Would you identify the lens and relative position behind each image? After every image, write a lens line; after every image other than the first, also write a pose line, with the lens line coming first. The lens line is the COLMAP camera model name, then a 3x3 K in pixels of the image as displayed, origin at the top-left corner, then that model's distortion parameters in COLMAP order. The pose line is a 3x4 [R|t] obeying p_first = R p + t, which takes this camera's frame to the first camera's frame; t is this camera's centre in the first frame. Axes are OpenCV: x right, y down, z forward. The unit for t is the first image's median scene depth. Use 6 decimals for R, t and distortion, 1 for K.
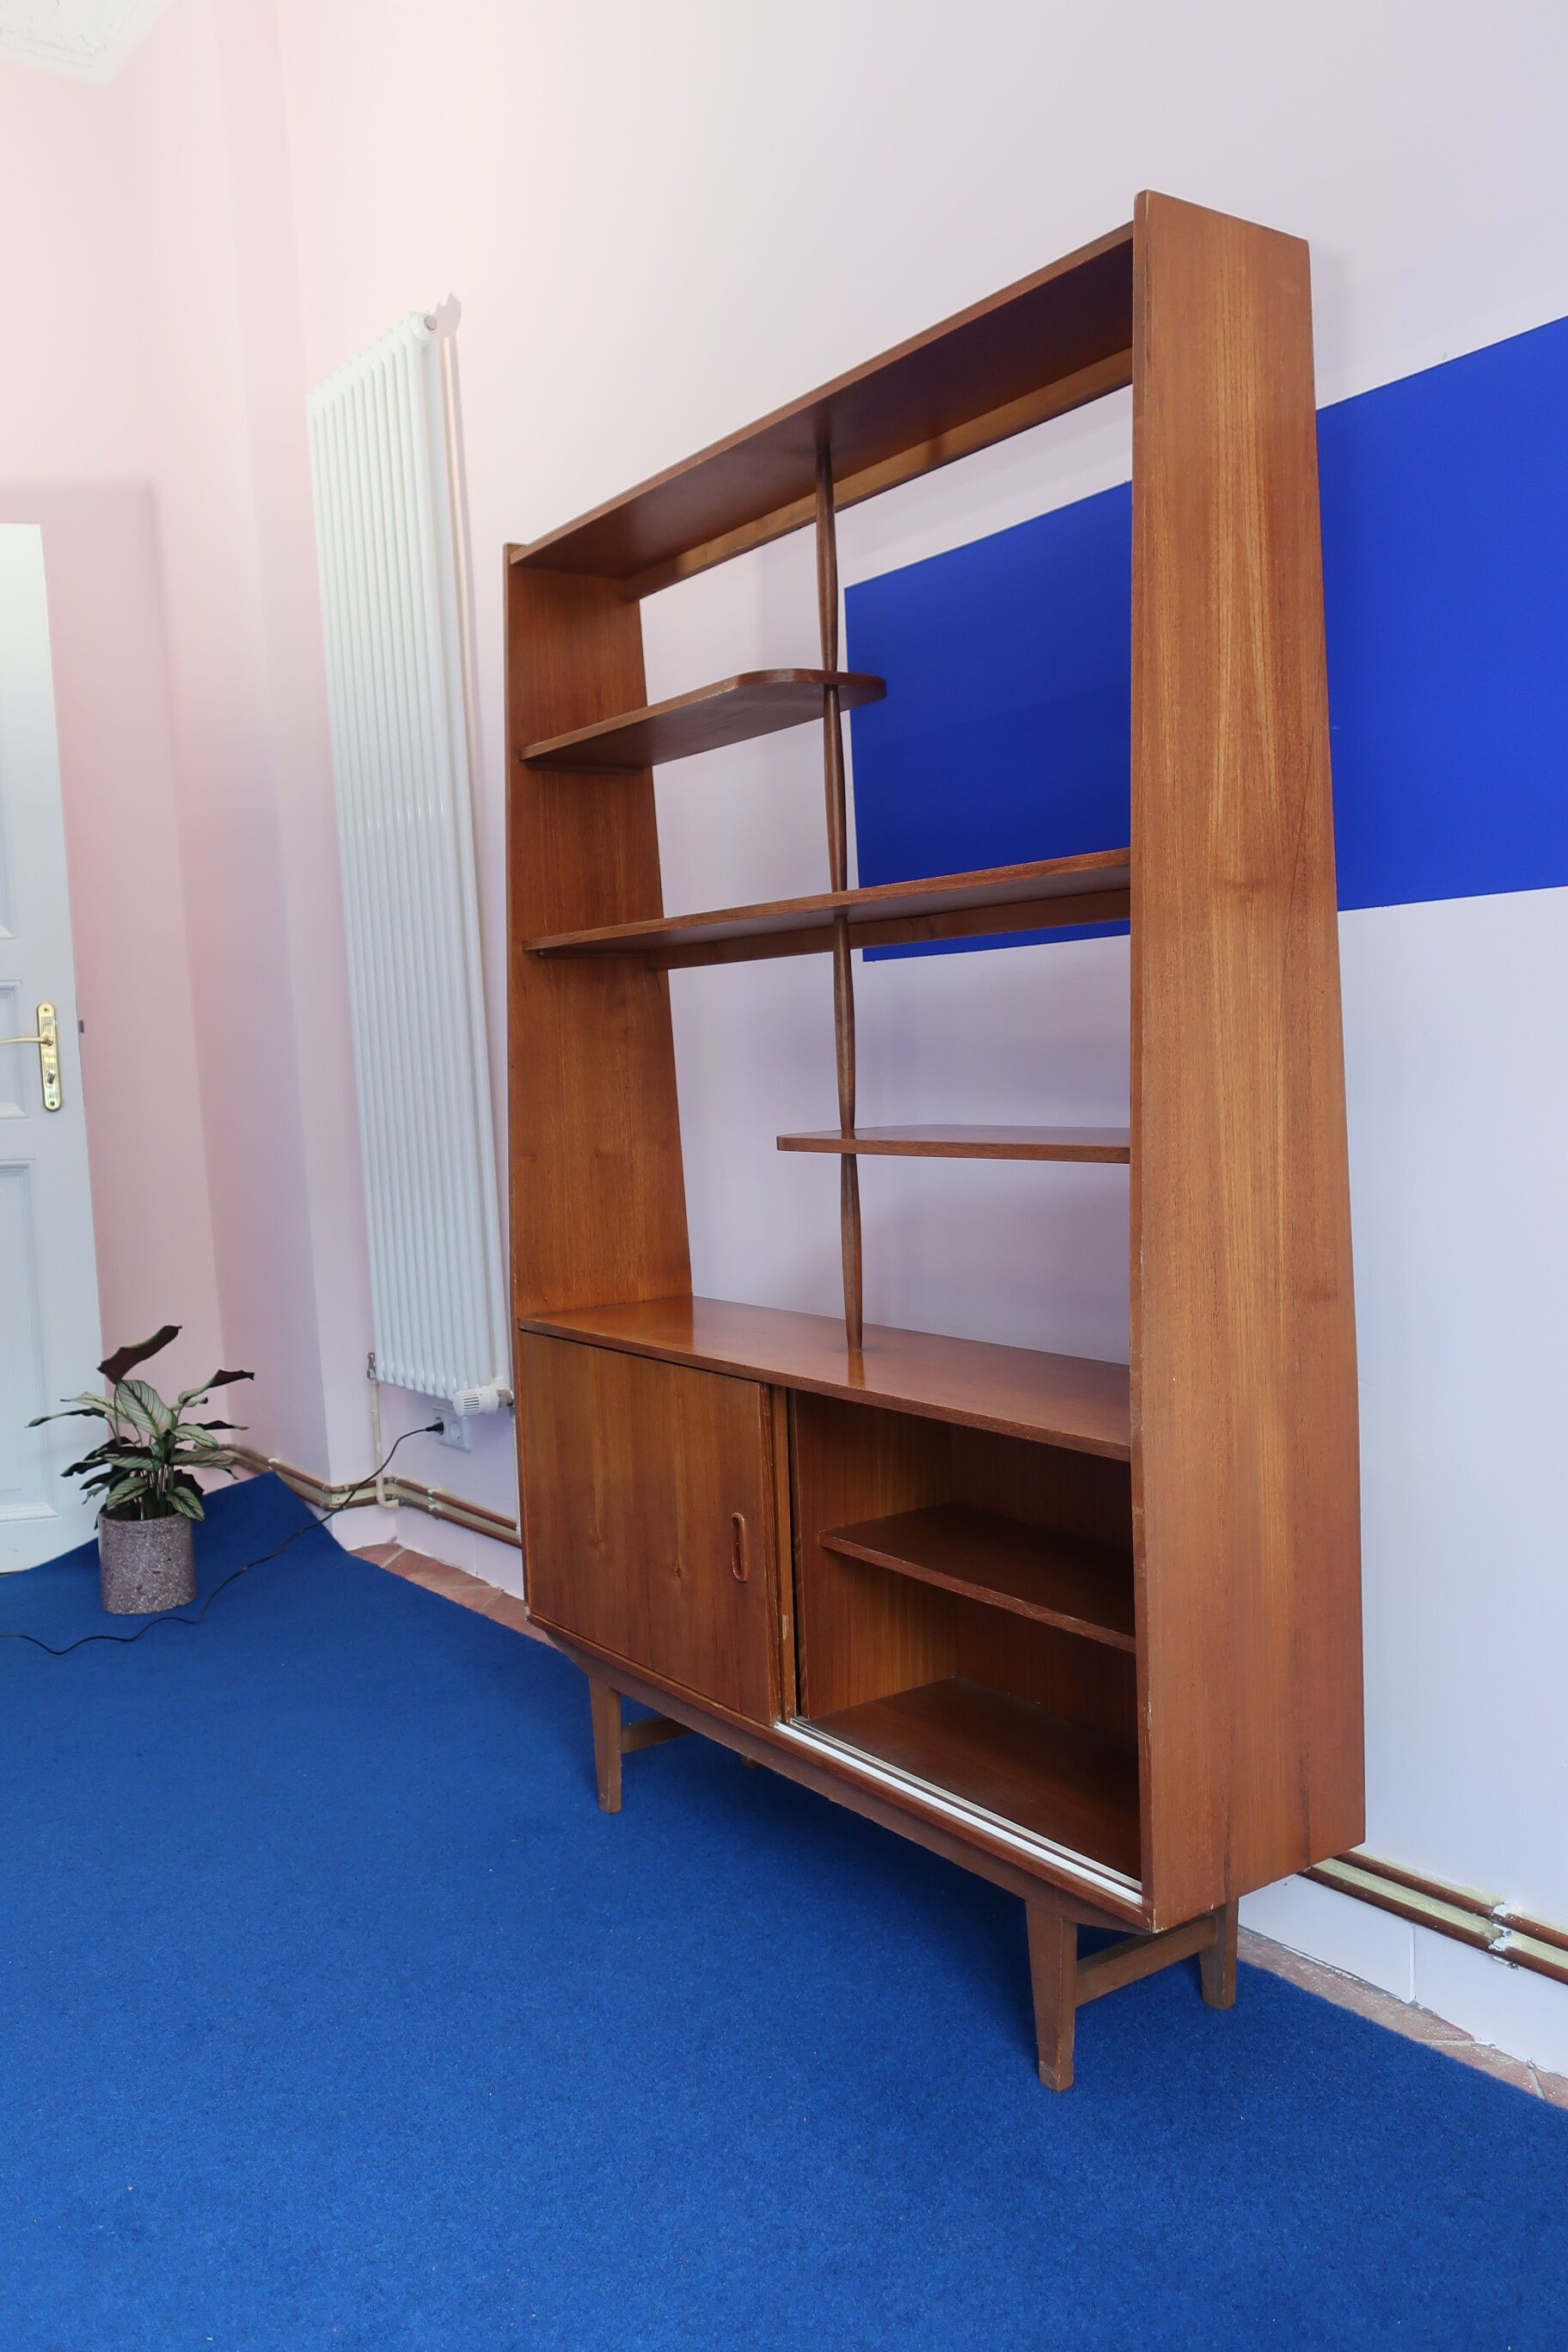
lens RADIAL K [[1849.5, 0, 789.5], [0, 1849.5, 1188.1], [0, 0, 1]] dist [-0.006779, 0.000171]
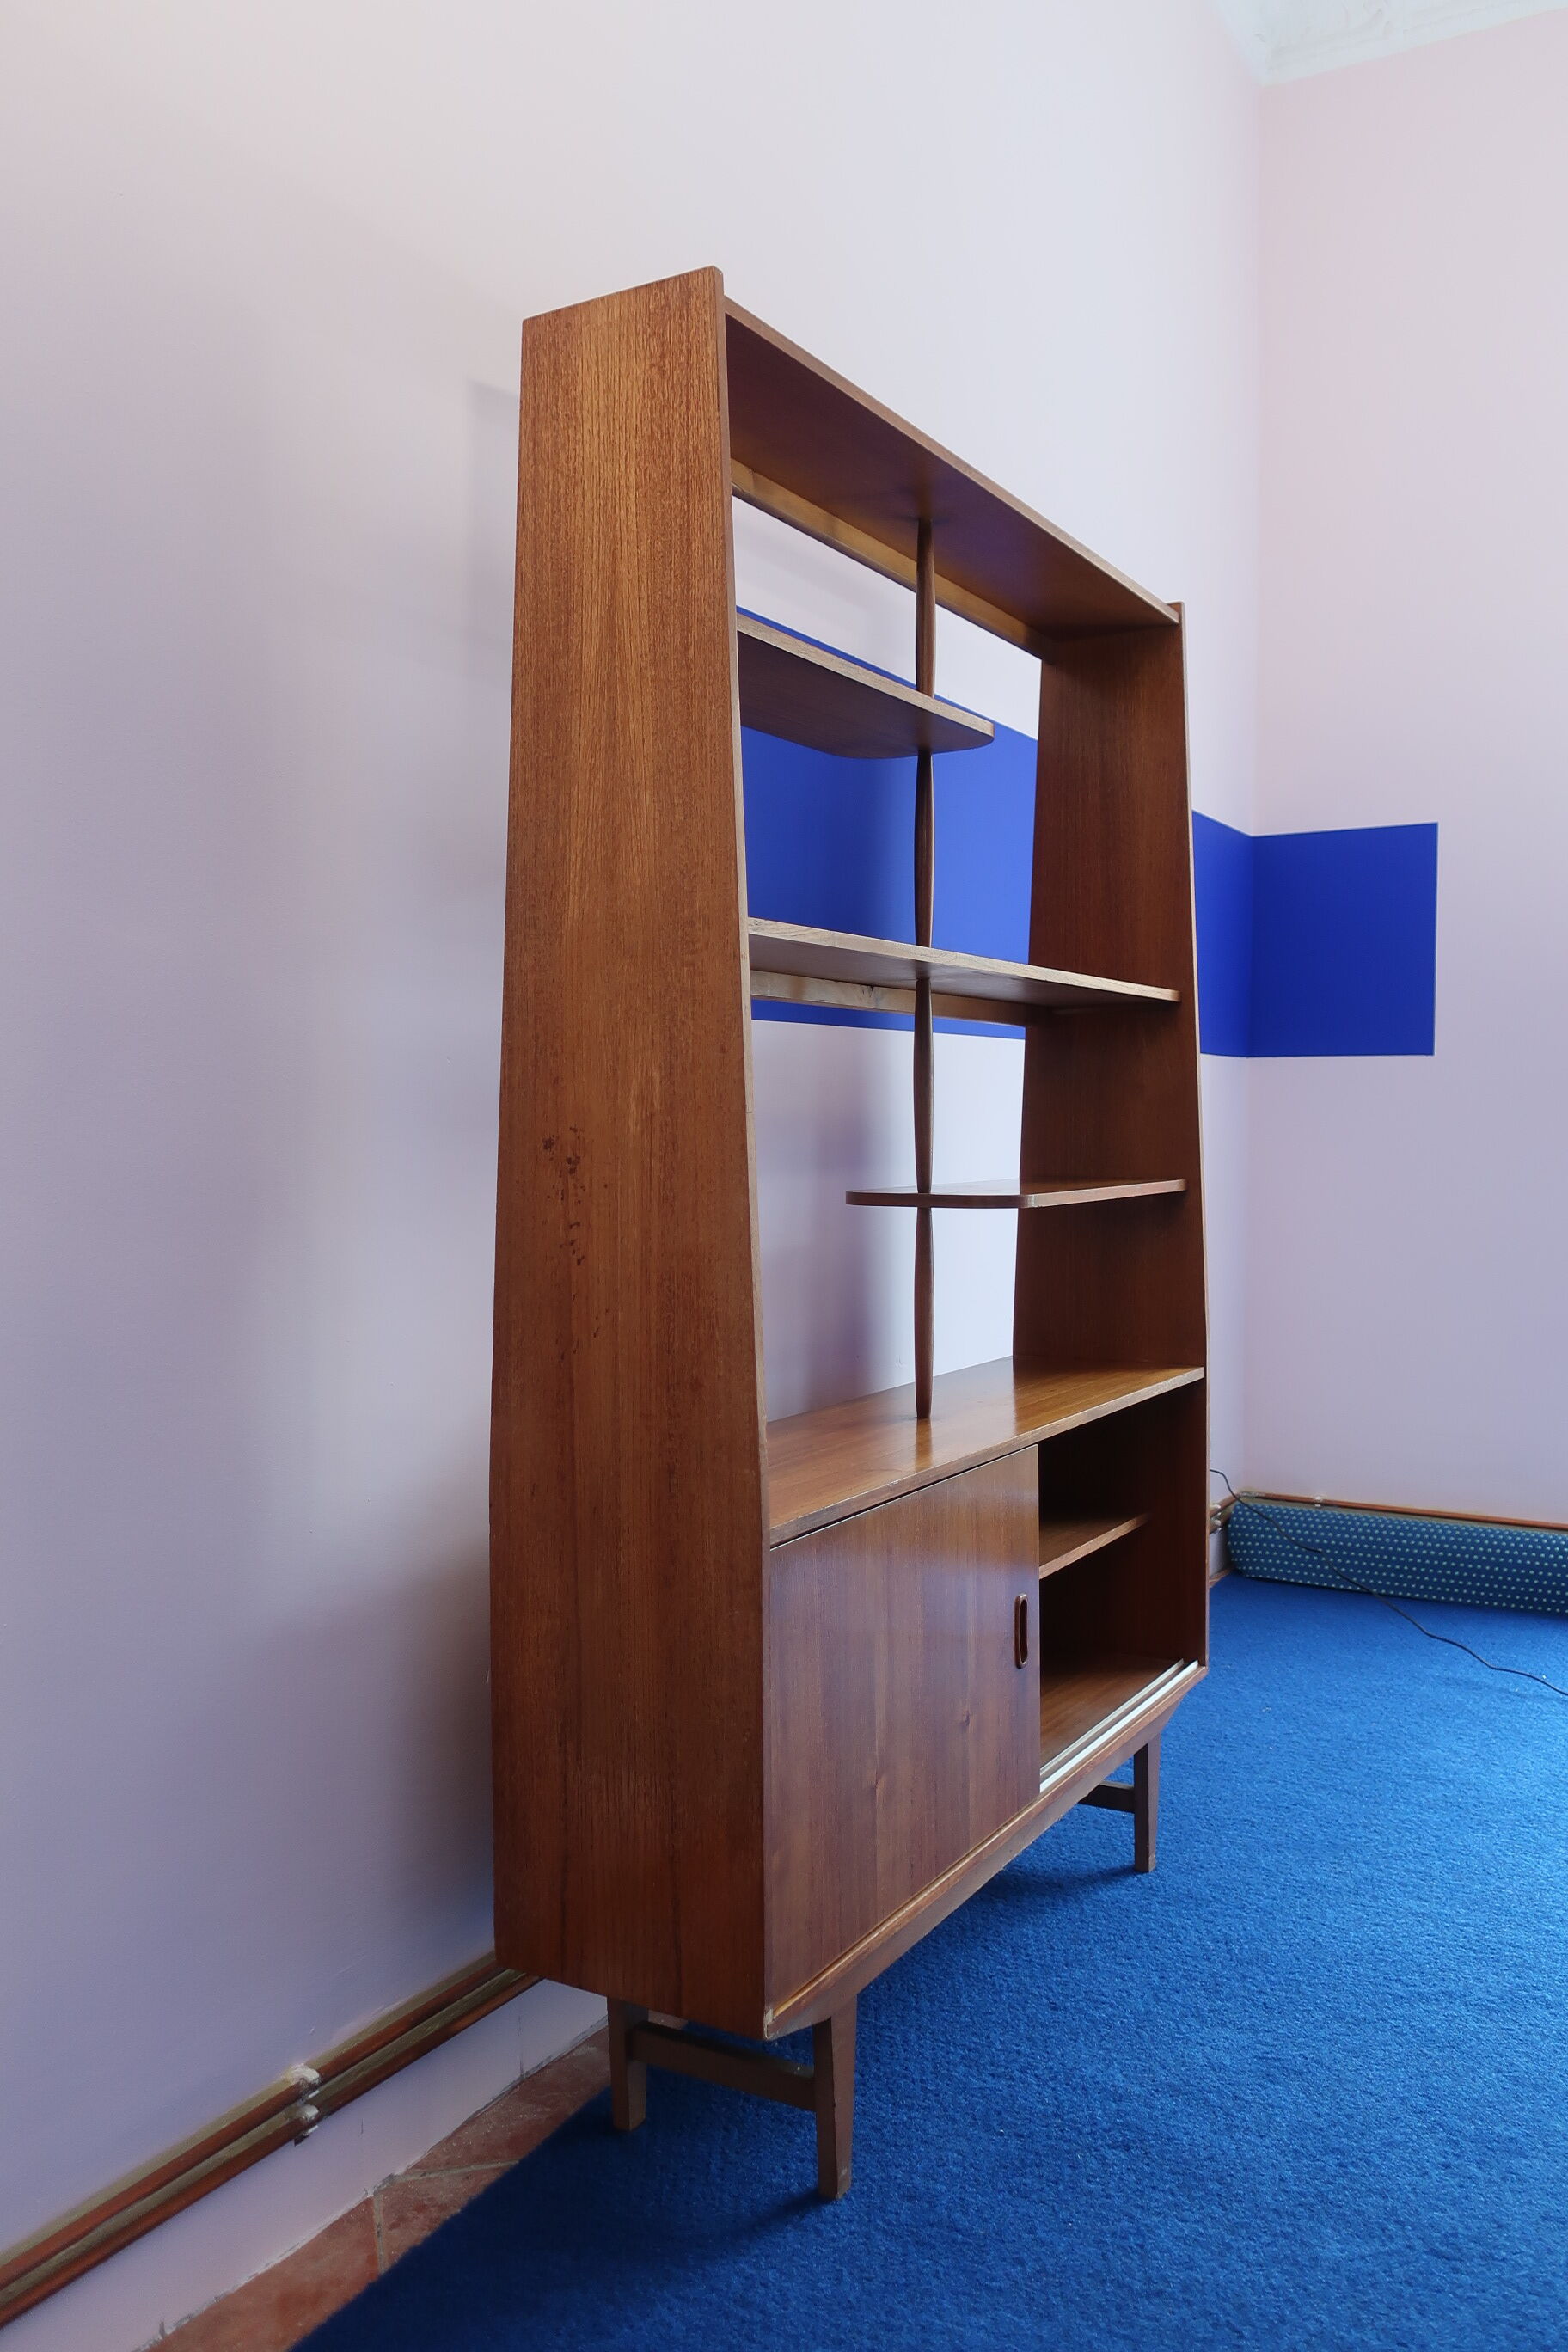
lens RADIAL K [[1849.5, 0, 777.0], [0, 1849.5, 1166.5], [0, 0, 1]] dist [-0.006779, 0.000171]
pose [[-0.407415, 0.009598, 0.913193, -0.804770], [0.083489, 0.996149, 0.026778, -0.074654], [-0.909419, 0.087152, -0.406647, 1.412373]]
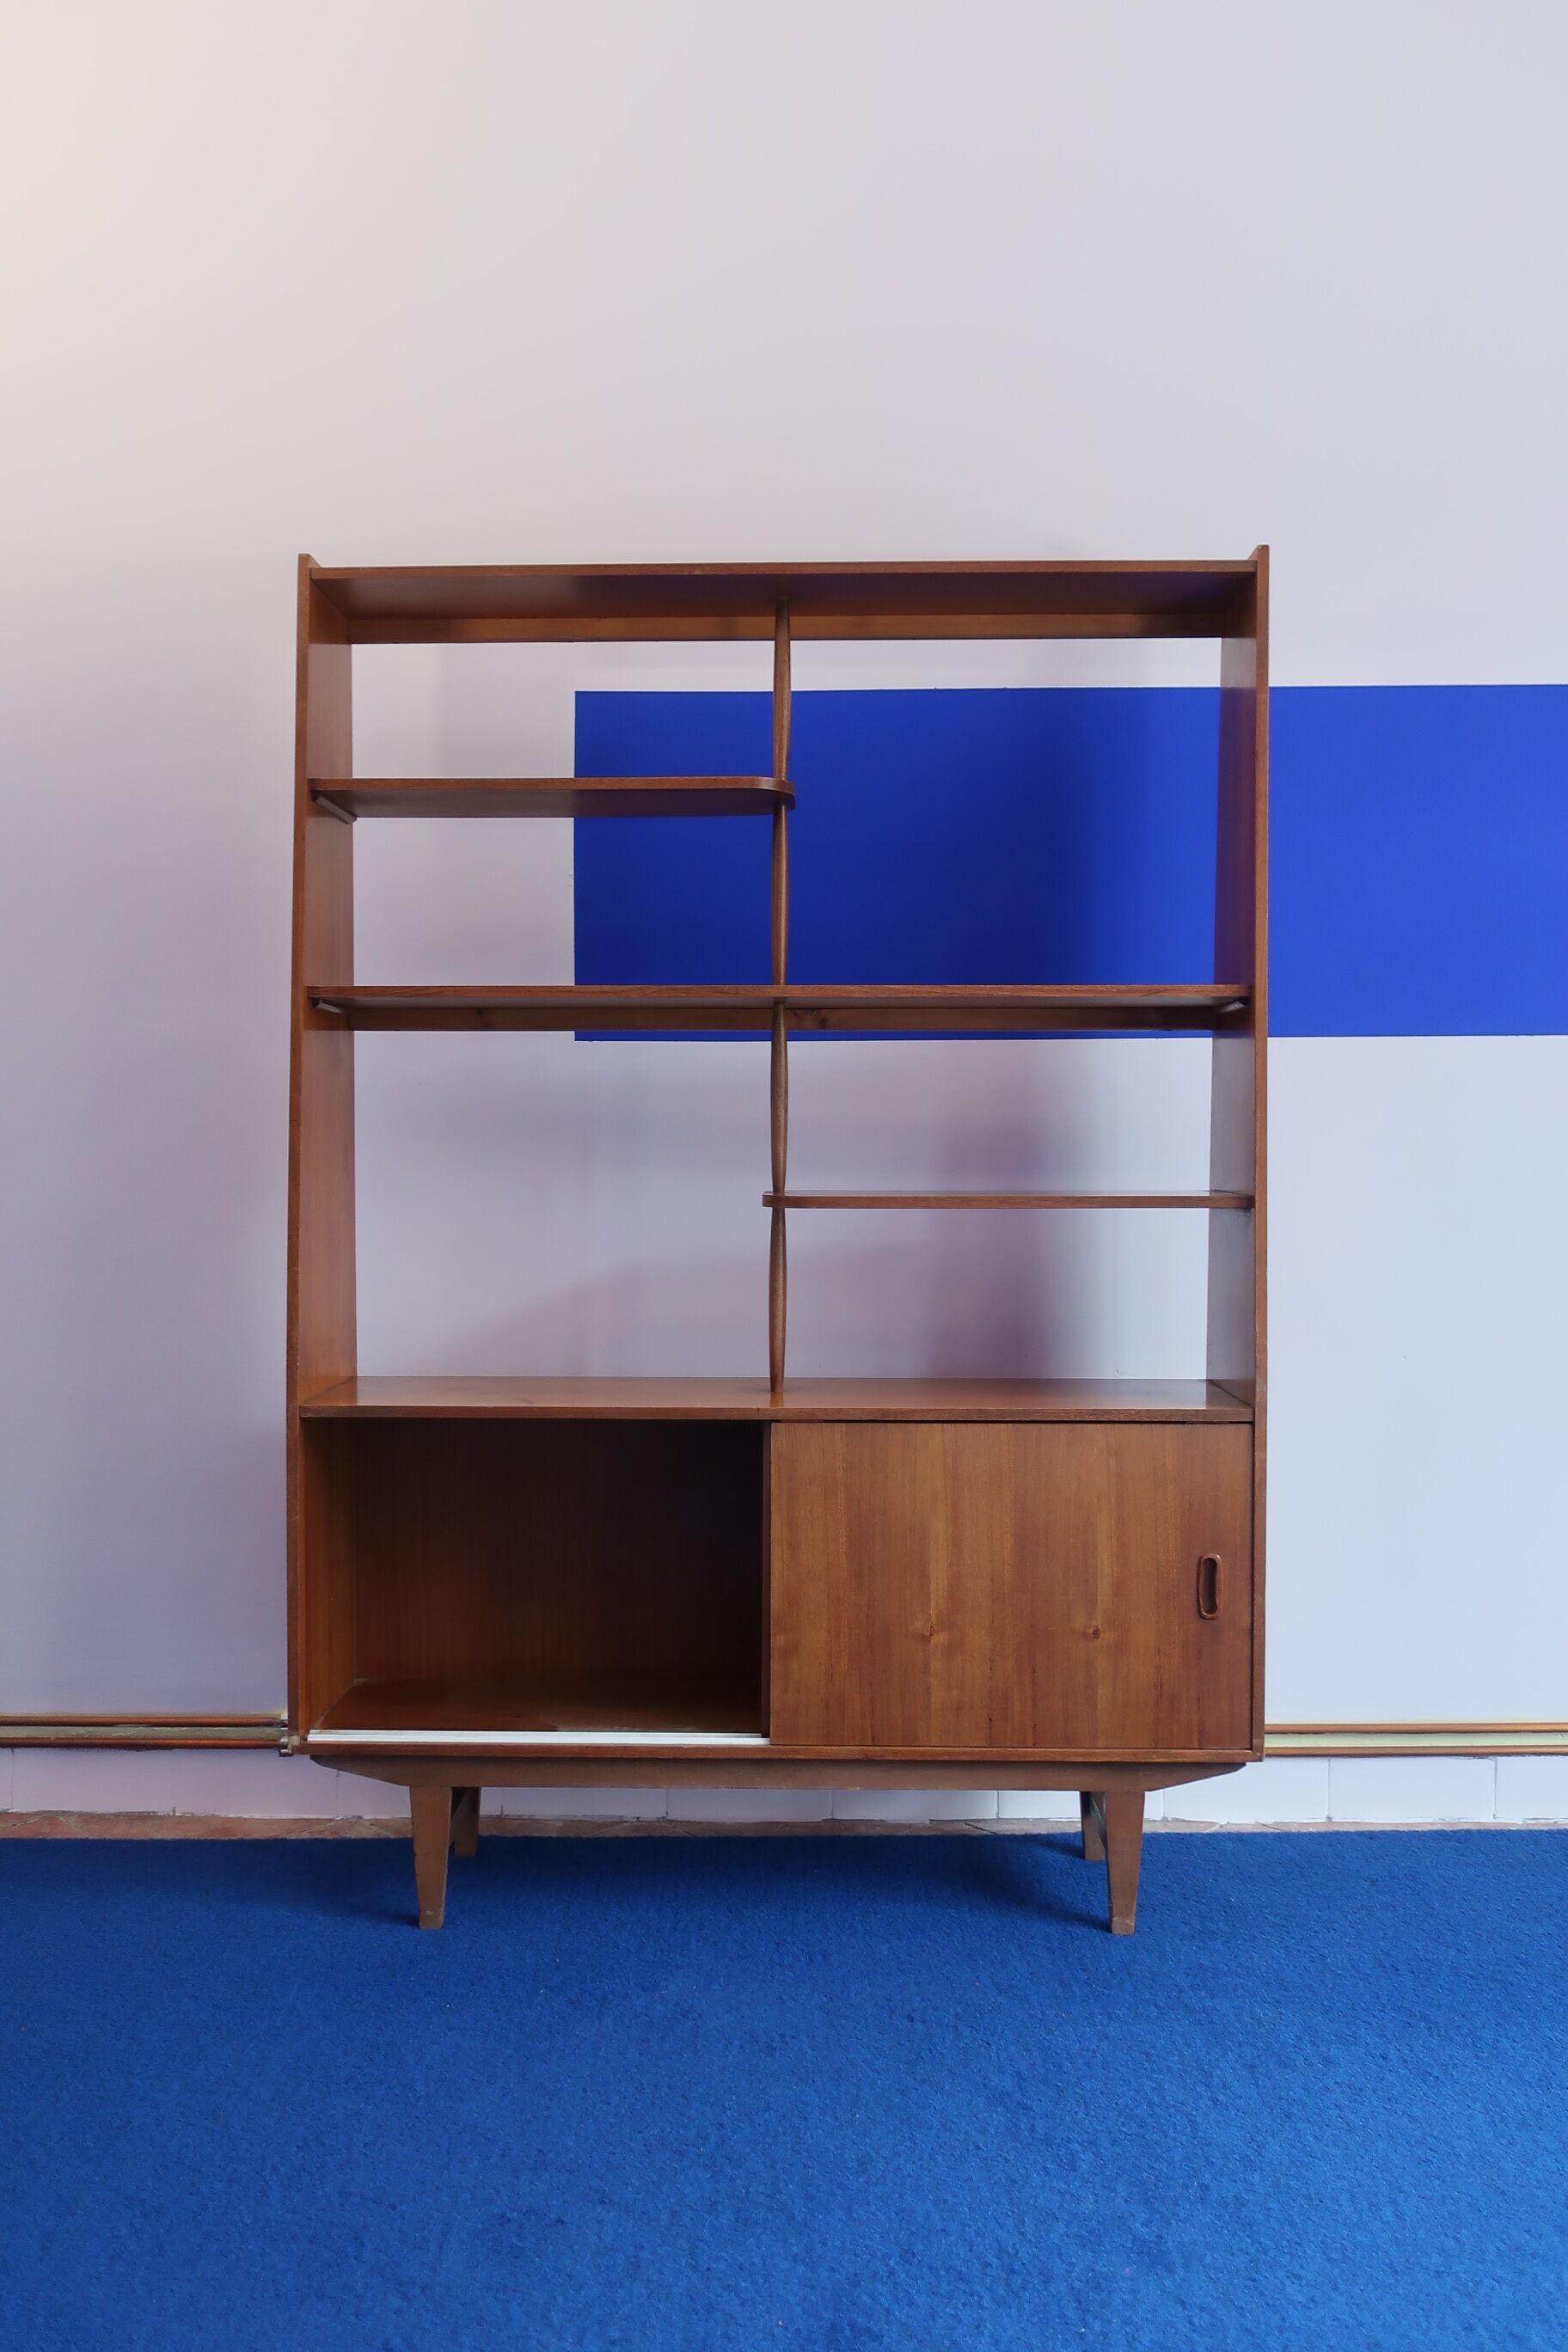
lens RADIAL K [[1849.5, 0, 783.7], [0, 1849.5, 1184.0], [0, 0, 1]] dist [-0.006779, 0.000171]
pose [[0.591599, 0.019192, 0.806004, -0.833270], [0.037047, 0.998014, -0.050956, 0.019581], [-0.805381, 0.060005, 0.589713, 0.322826]]
